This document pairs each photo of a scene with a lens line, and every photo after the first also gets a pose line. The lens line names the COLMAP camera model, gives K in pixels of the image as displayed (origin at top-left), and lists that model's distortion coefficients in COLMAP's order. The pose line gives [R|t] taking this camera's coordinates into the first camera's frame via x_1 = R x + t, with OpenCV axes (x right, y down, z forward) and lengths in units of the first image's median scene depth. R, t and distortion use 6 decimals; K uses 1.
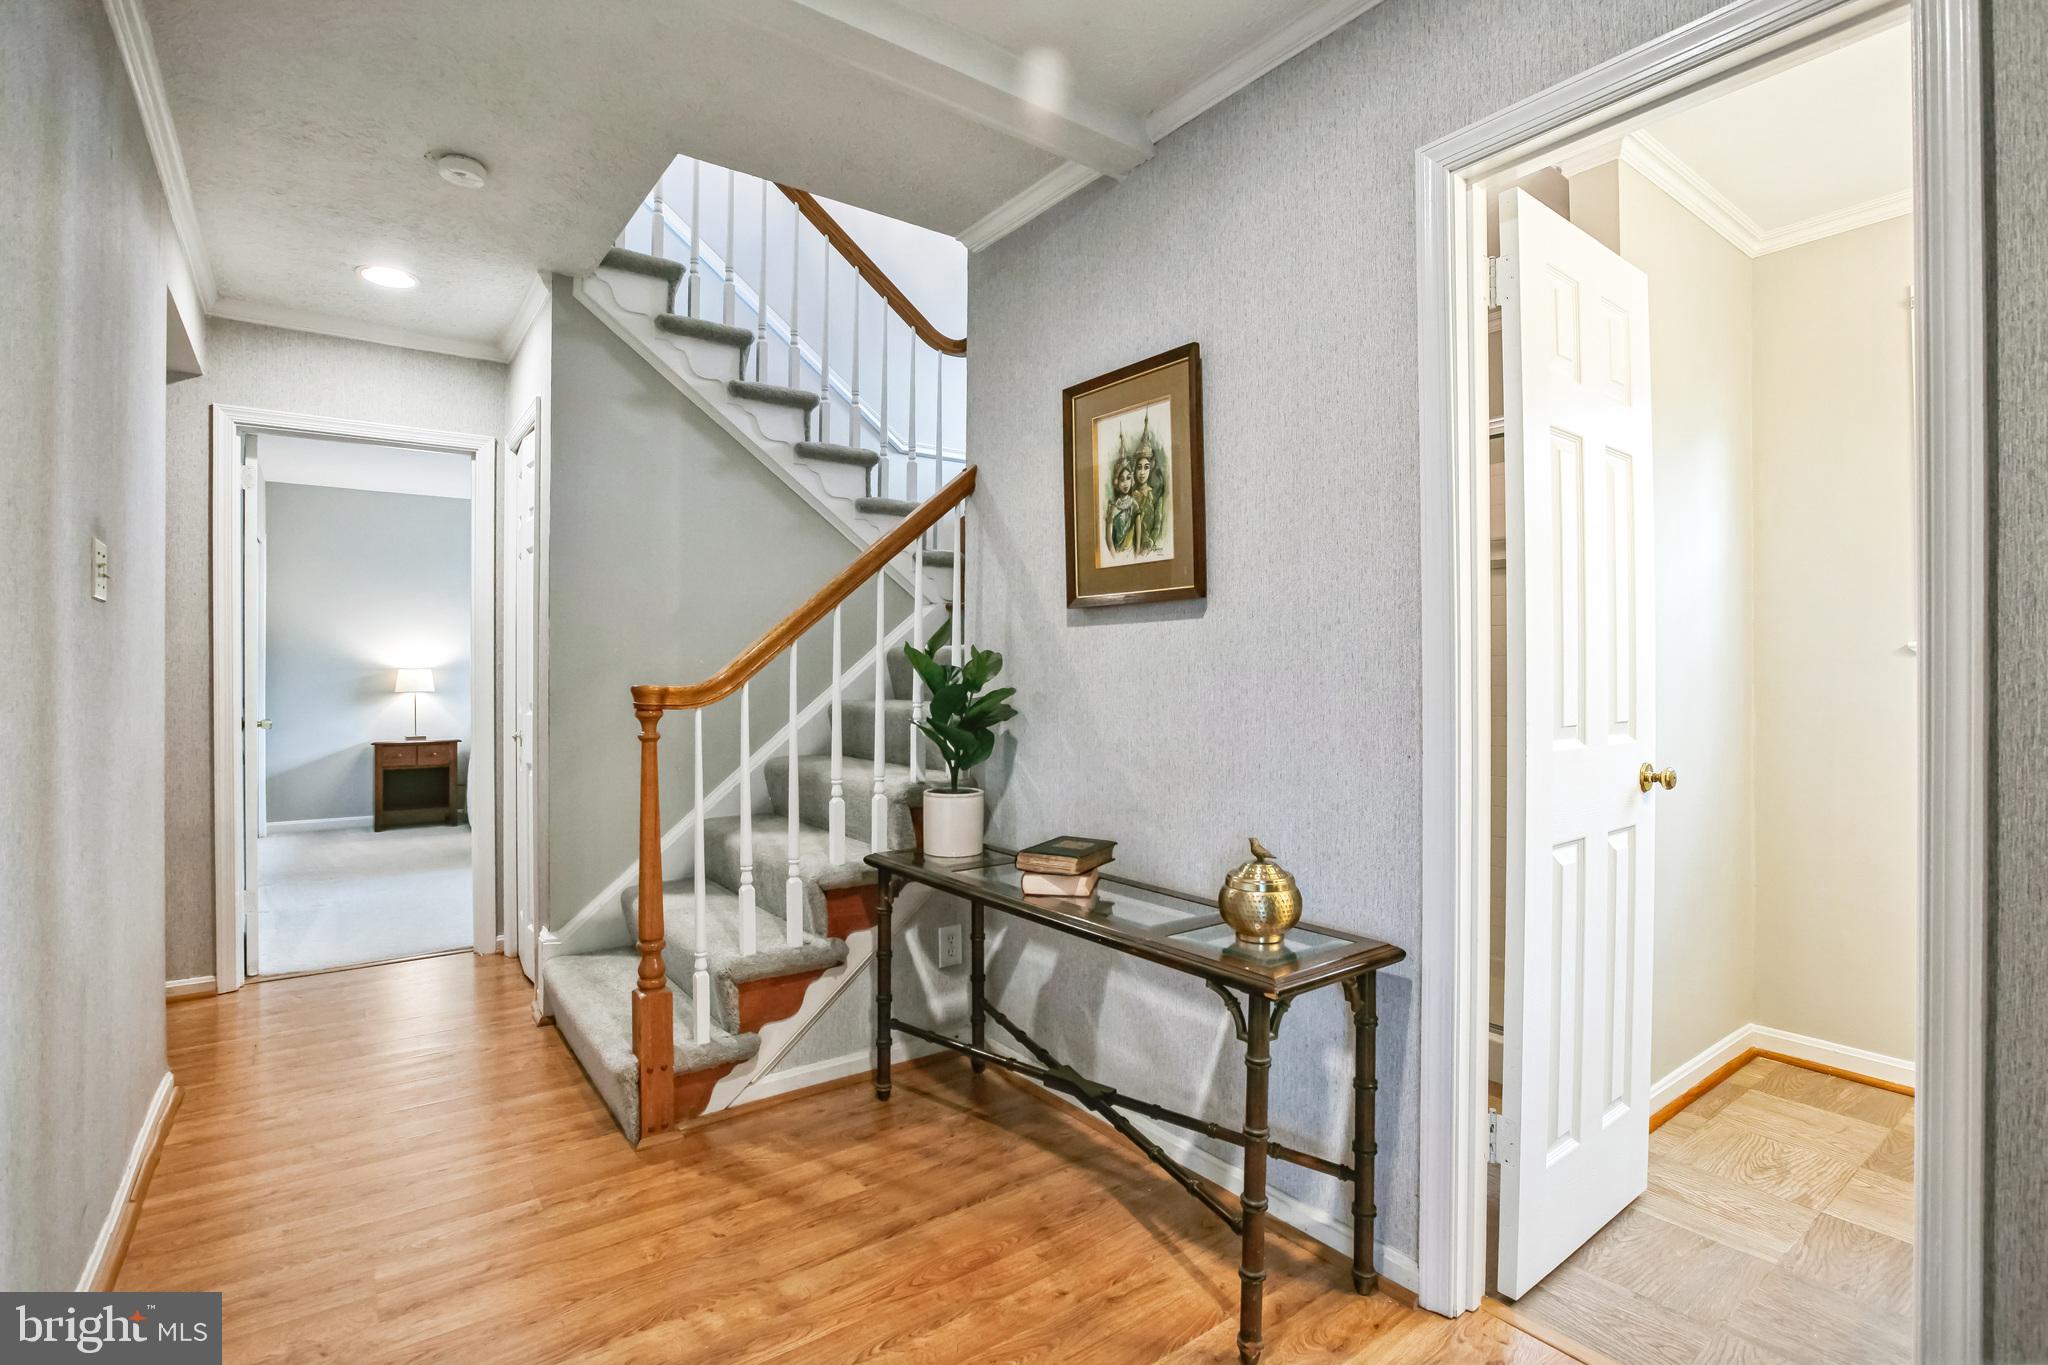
lens RADIAL K [[947.8, 0, 1030.9], [0, 947.8, 680.4], [0, 0, 1]] dist [-0.047475, 0.018658]
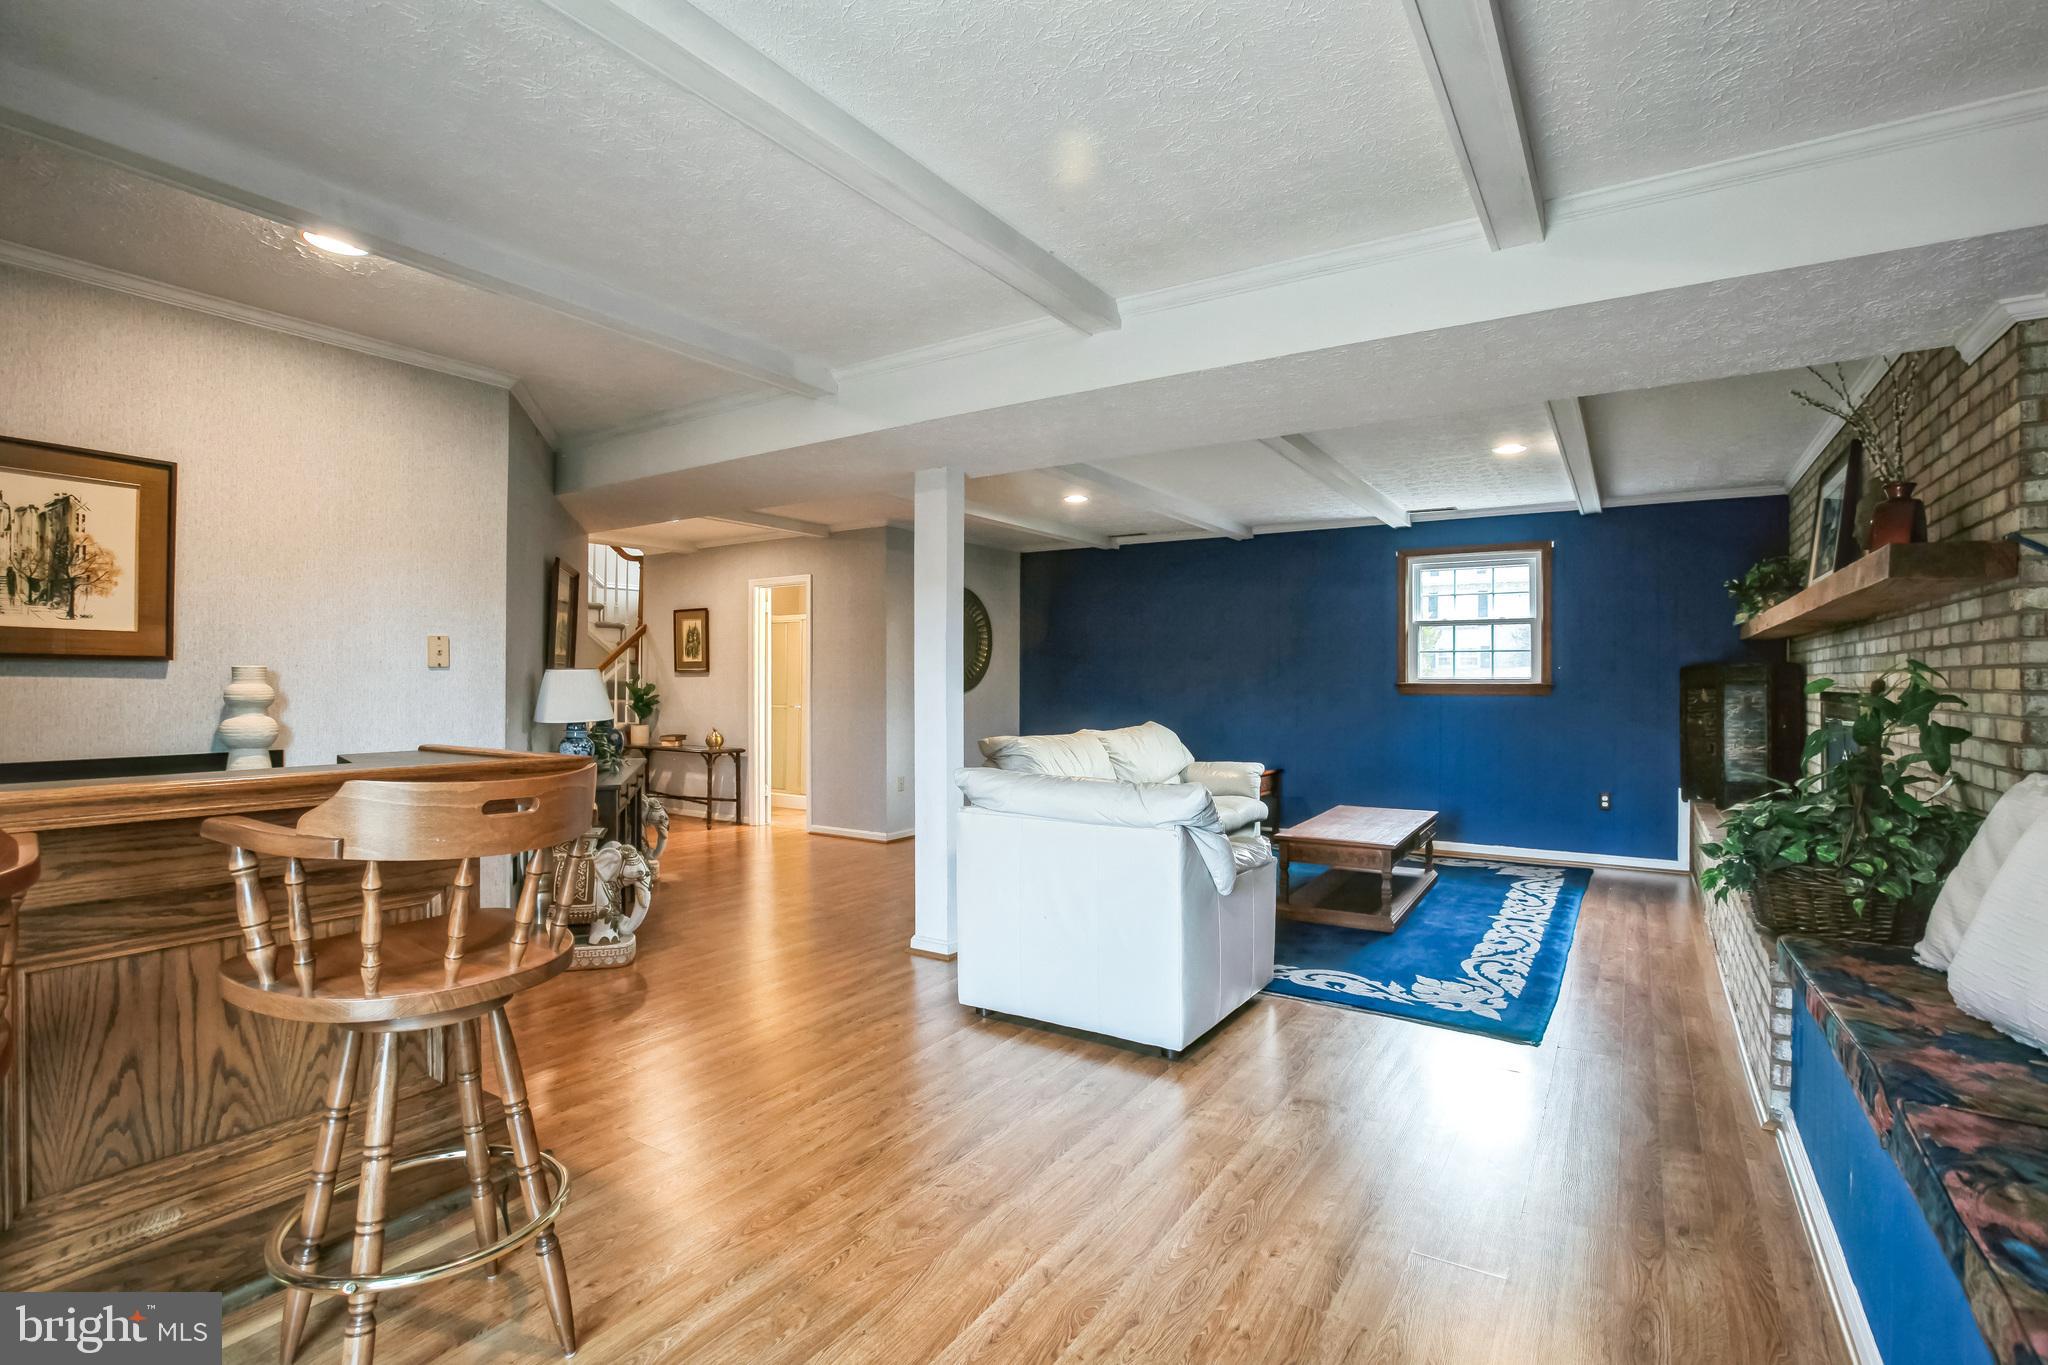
lens RADIAL K [[947.8, 0, 1030.9], [0, 947.8, 680.4], [0, 0, 1]] dist [-0.047475, 0.018658]
pose [[0.941627, -0.004202, 0.336632, 0.113635], [0.005069, 0.999986, -0.001696, -0.033333], [-0.336620, 0.003303, 0.941635, -2.906994]]
